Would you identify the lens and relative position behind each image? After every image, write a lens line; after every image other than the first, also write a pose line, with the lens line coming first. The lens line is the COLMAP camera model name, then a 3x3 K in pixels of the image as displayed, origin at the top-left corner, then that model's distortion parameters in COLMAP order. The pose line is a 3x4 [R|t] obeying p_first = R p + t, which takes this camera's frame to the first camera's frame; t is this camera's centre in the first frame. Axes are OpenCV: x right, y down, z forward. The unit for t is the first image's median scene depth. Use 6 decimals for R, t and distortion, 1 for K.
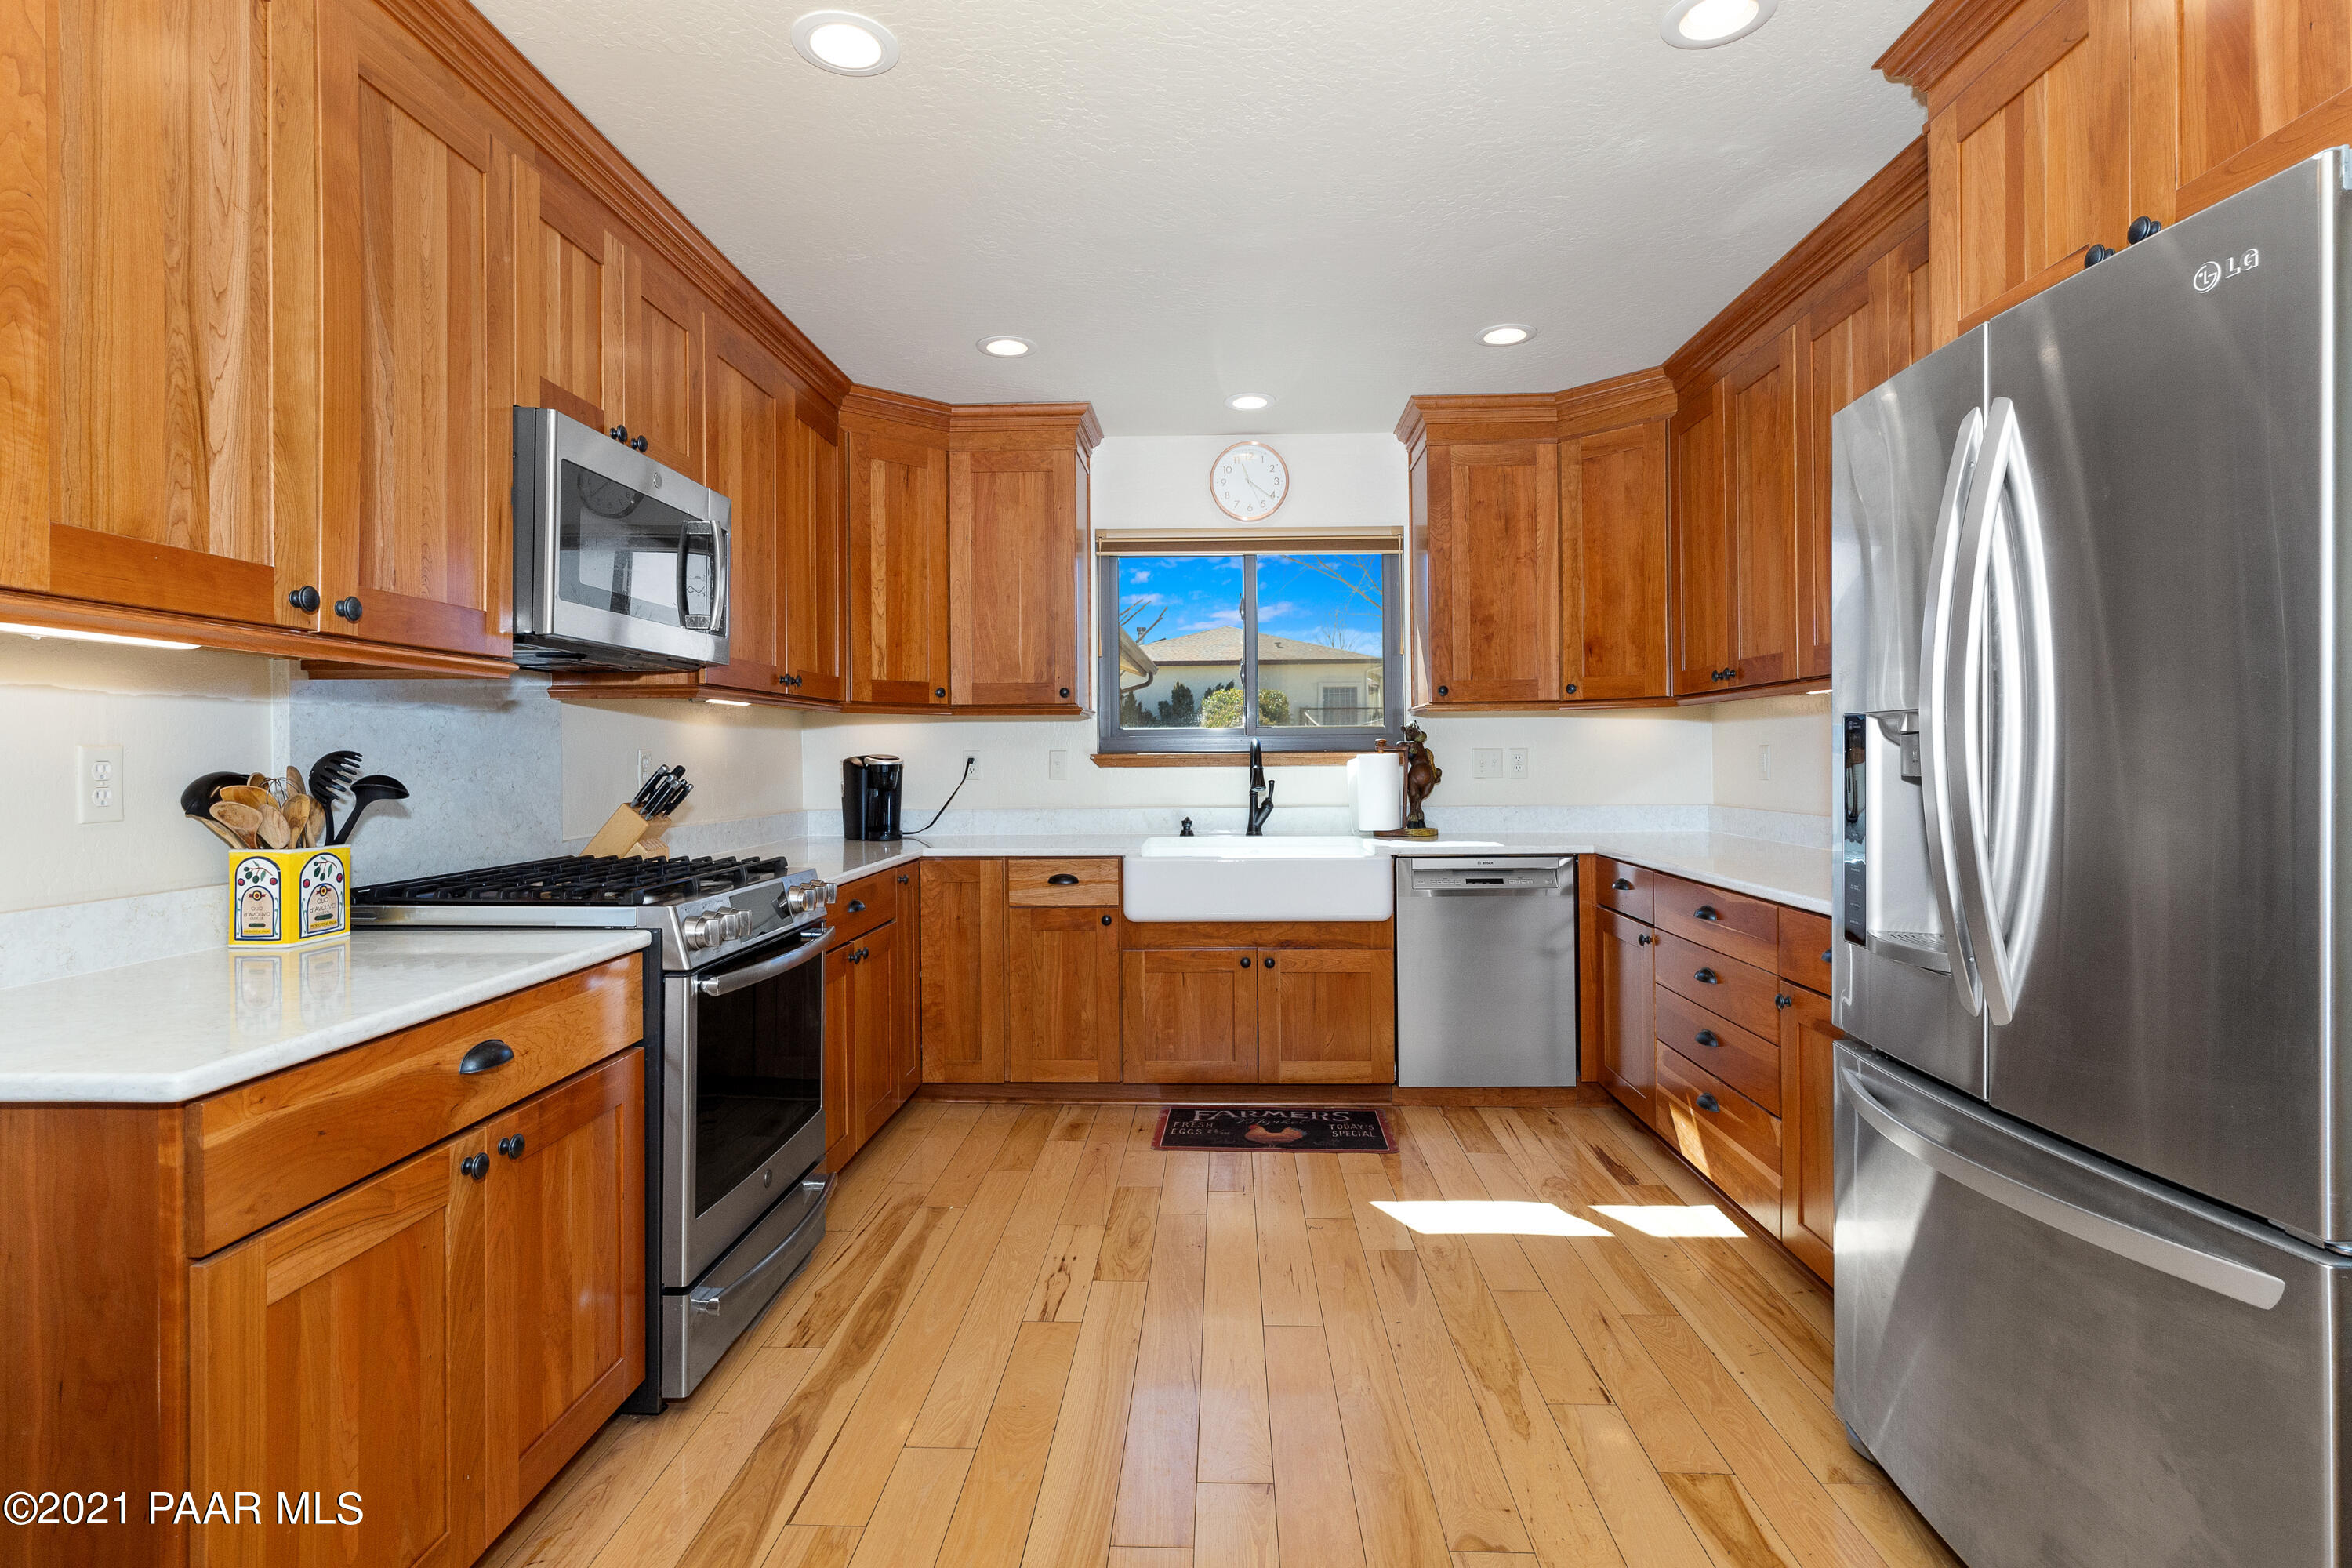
lens RADIAL K [[1156.6, 0, 1200.7], [0, 1156.6, 746.2], [0, 0, 1]] dist [-0.000947, -0.000267]
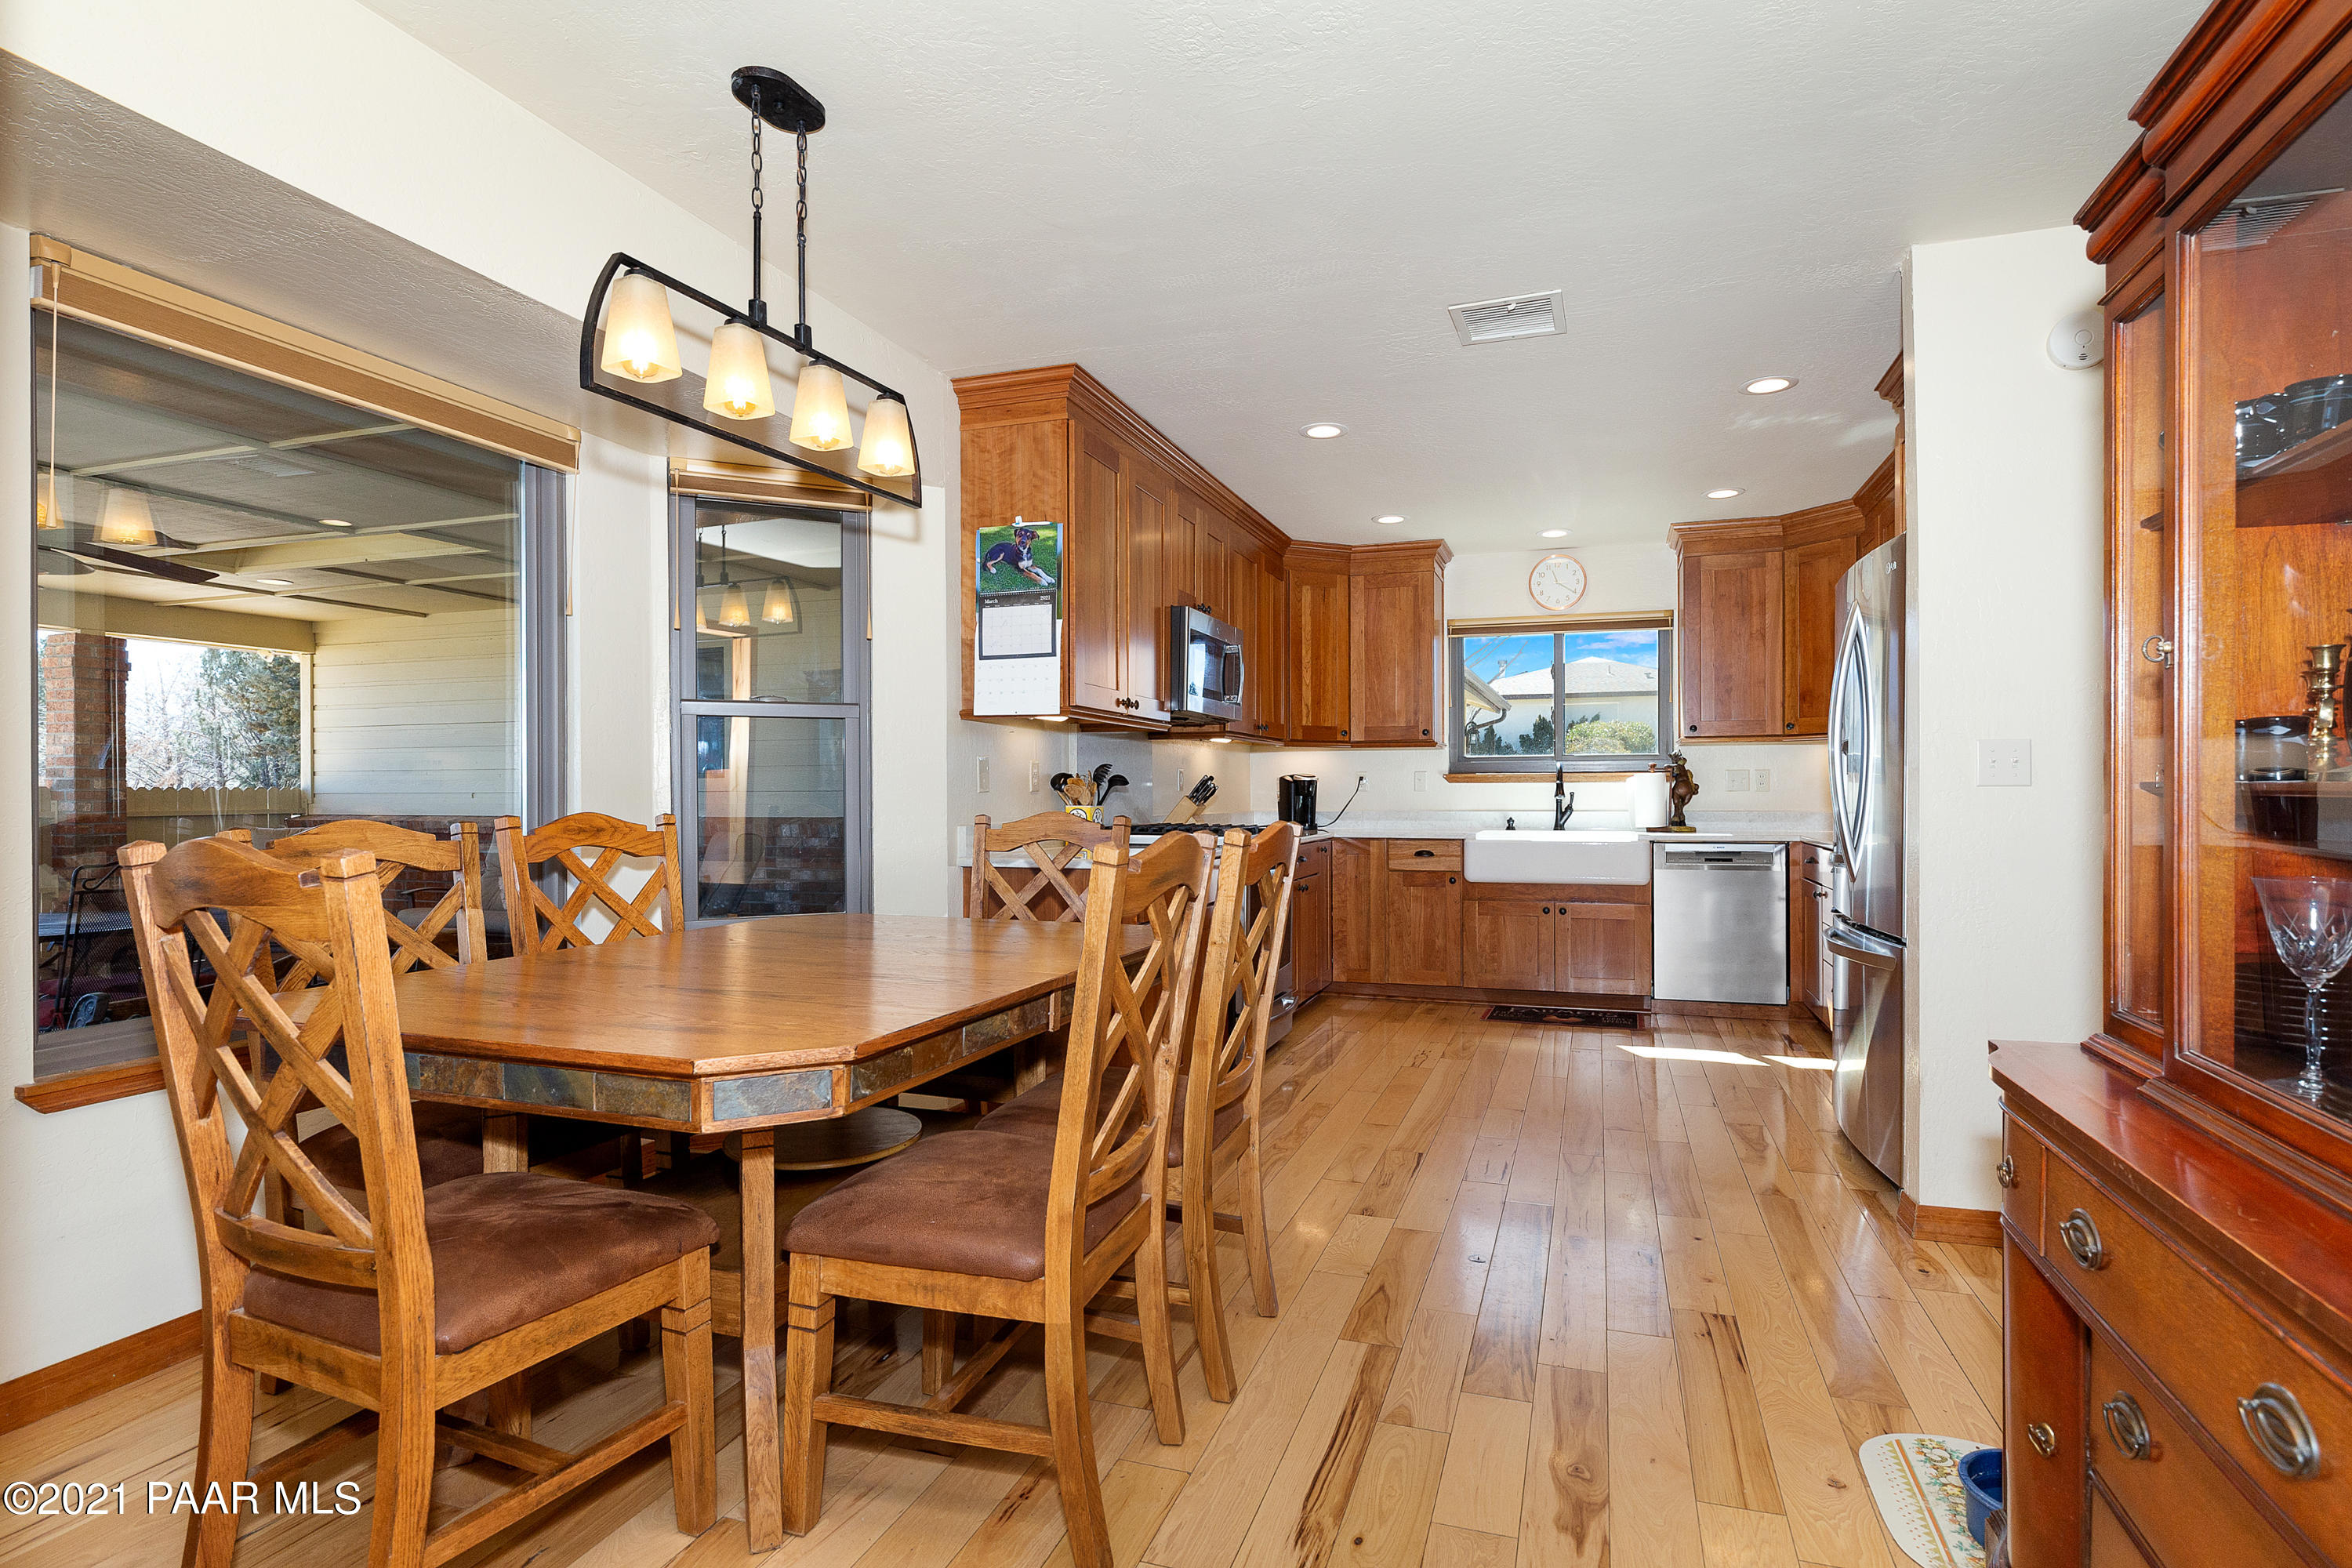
lens RADIAL K [[1156.6, 0, 1192.3], [0, 1156.6, 787.7], [0, 0, 1]] dist [-0.000947, -0.000267]
pose [[0.950769, 0.005091, -0.309857, 0.063049], [-0.003111, 0.999971, 0.006884, 0.017381], [0.309884, -0.005581, 0.950758, -0.549690]]
